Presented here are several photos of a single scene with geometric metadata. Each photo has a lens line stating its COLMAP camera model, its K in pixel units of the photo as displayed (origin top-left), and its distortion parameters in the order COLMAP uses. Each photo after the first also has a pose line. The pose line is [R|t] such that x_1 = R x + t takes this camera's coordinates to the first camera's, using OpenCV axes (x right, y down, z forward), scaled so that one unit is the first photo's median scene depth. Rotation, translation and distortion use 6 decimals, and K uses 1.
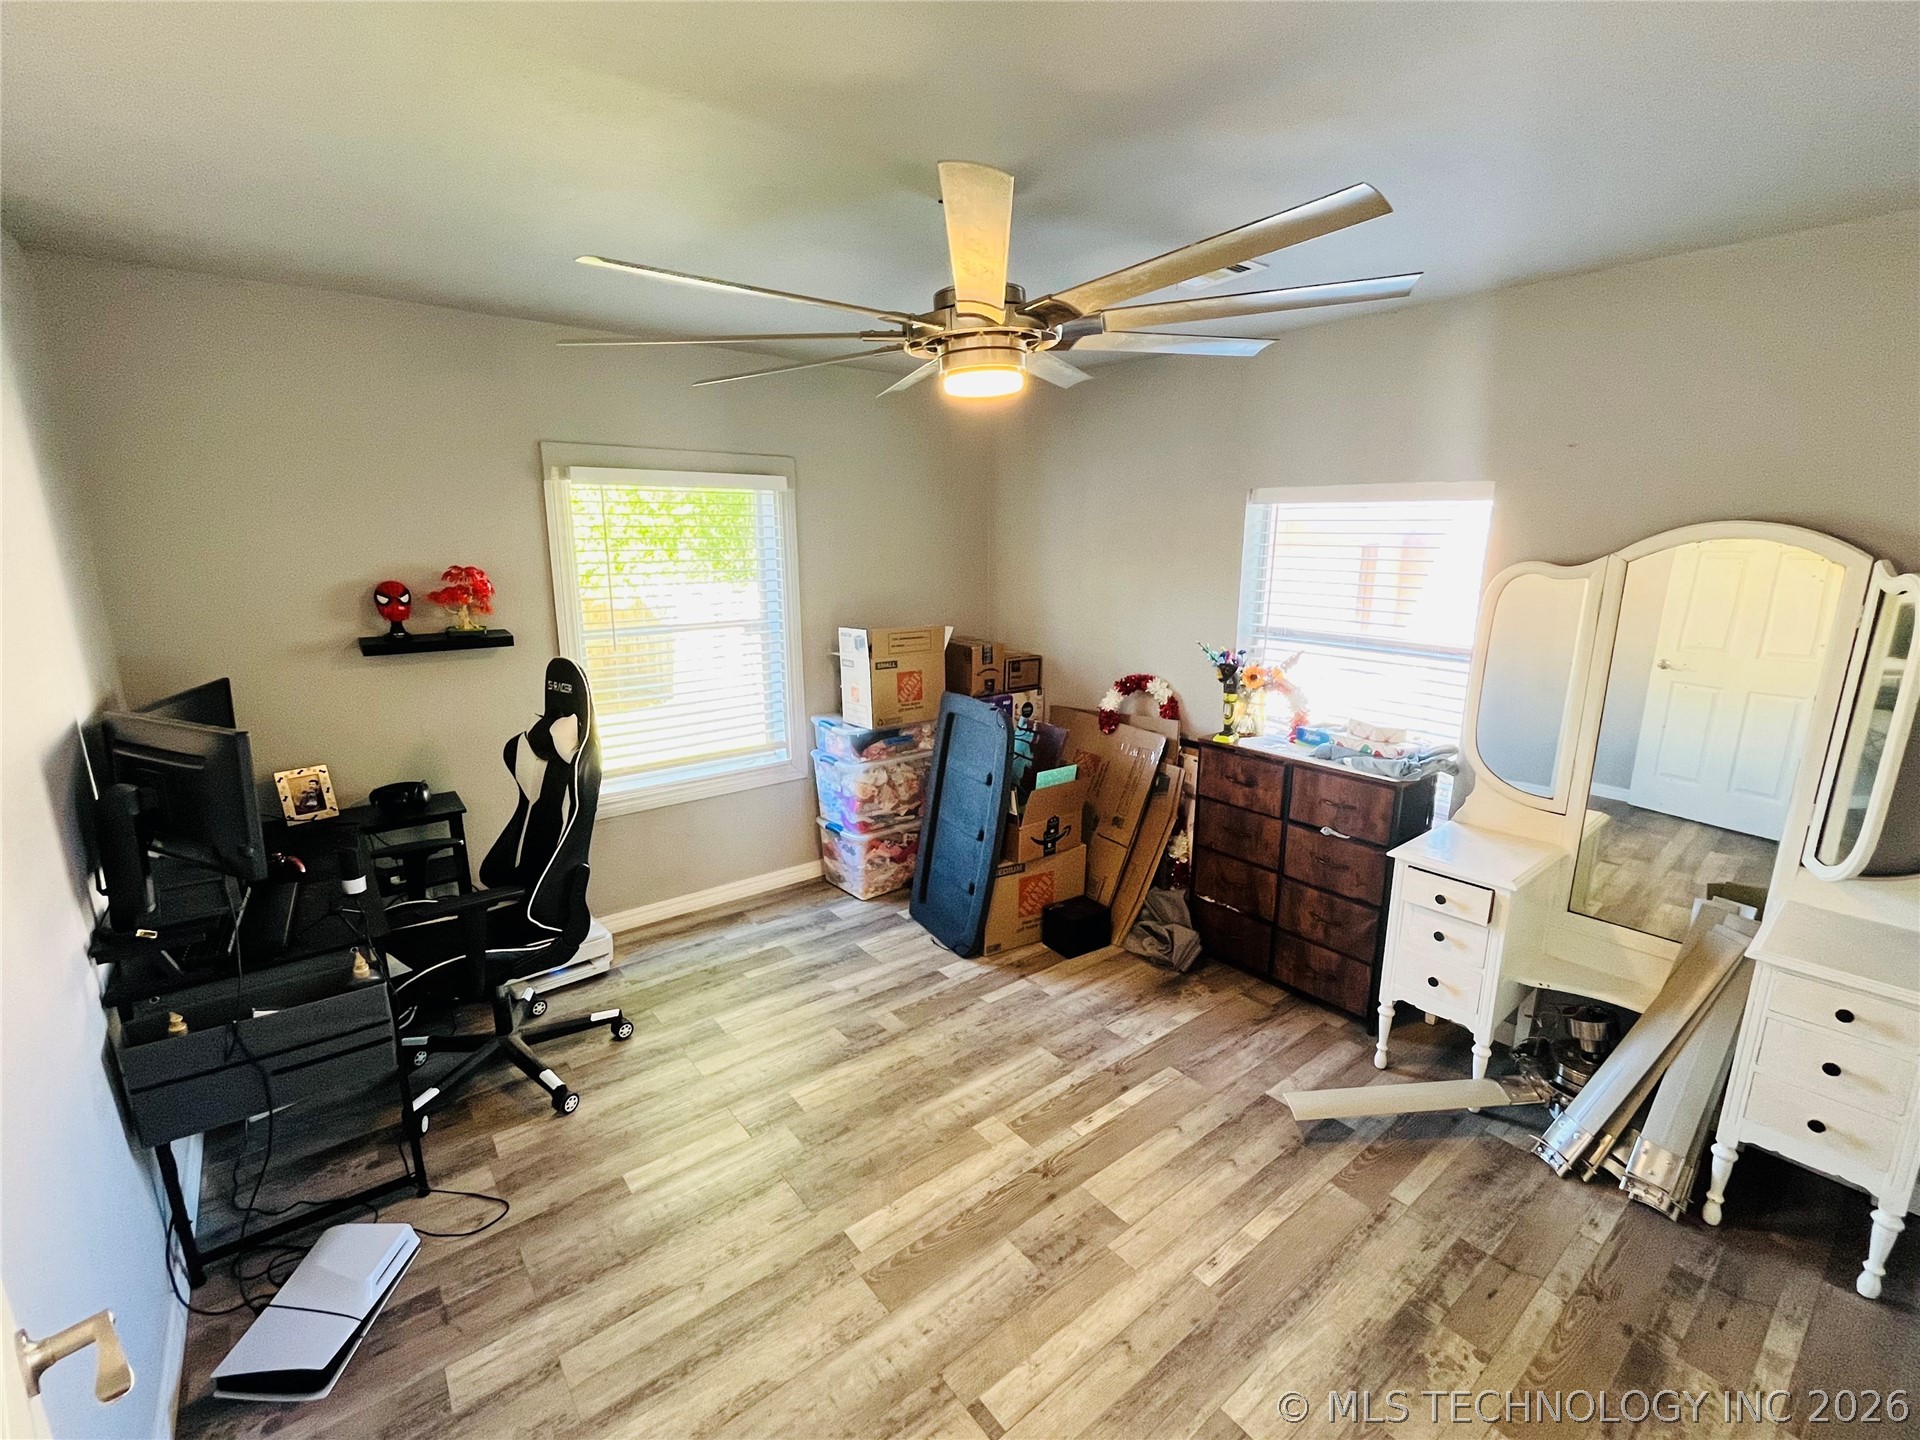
lens RADIAL K [[861.8, 0, 964.8], [0, 861.8, 726.2], [0, 0, 1]] dist [-0.002640, -0.001129]
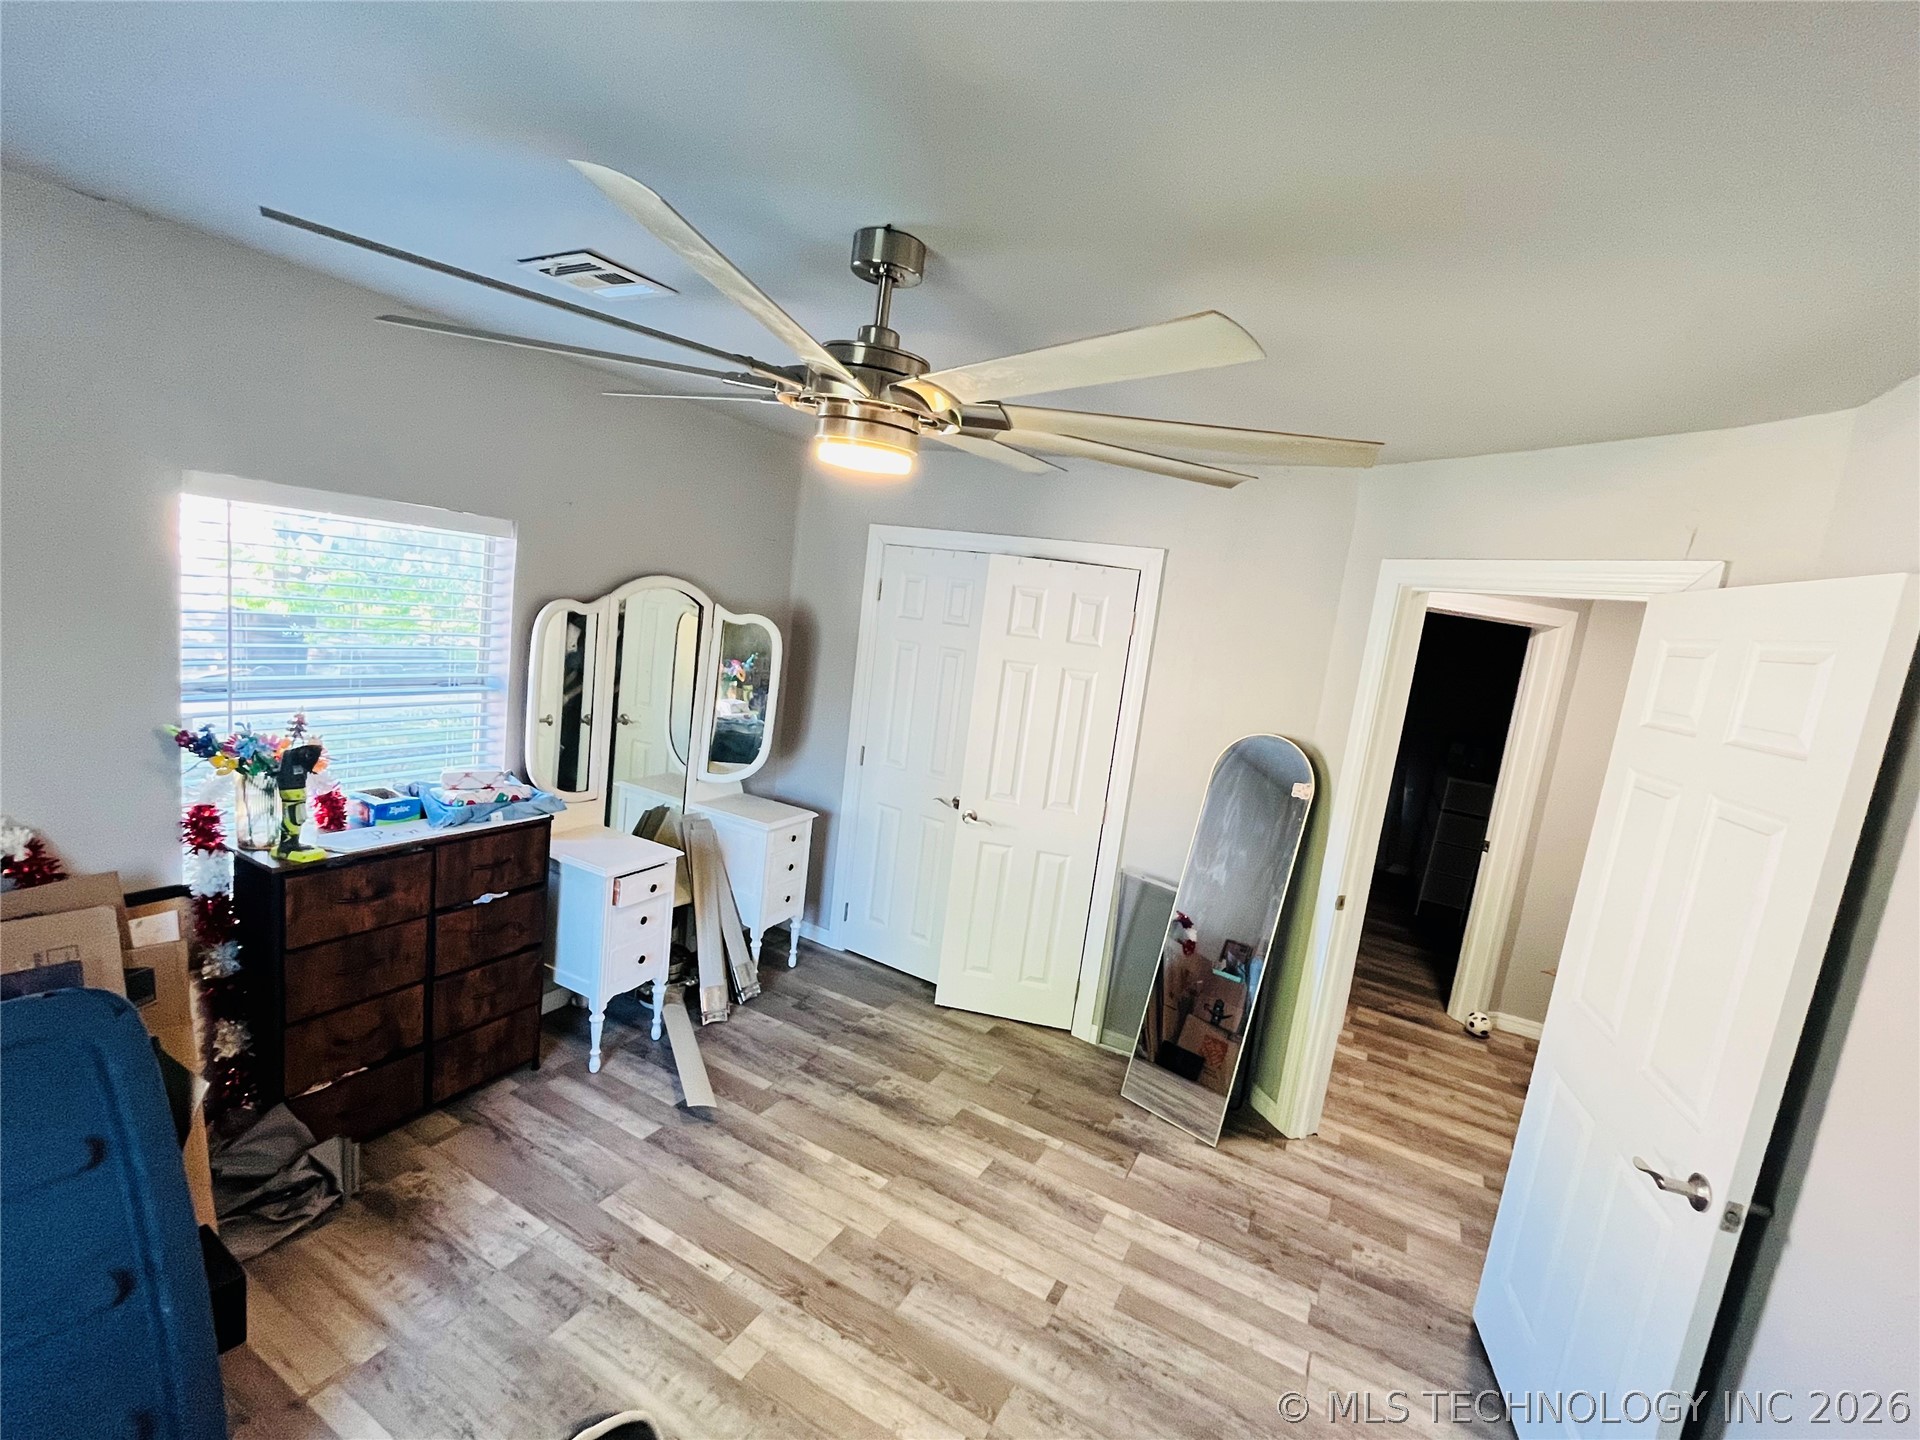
lens RADIAL K [[861.8, 0, 964.8], [0, 861.8, 726.2], [0, 0, 1]] dist [-0.002640, -0.001129]
pose [[-0.407664, -0.187111, 0.893756, -0.733790], [0.078583, 0.967961, 0.238489, -0.302180], [-0.909744, 0.167457, -0.379899, 1.138771]]
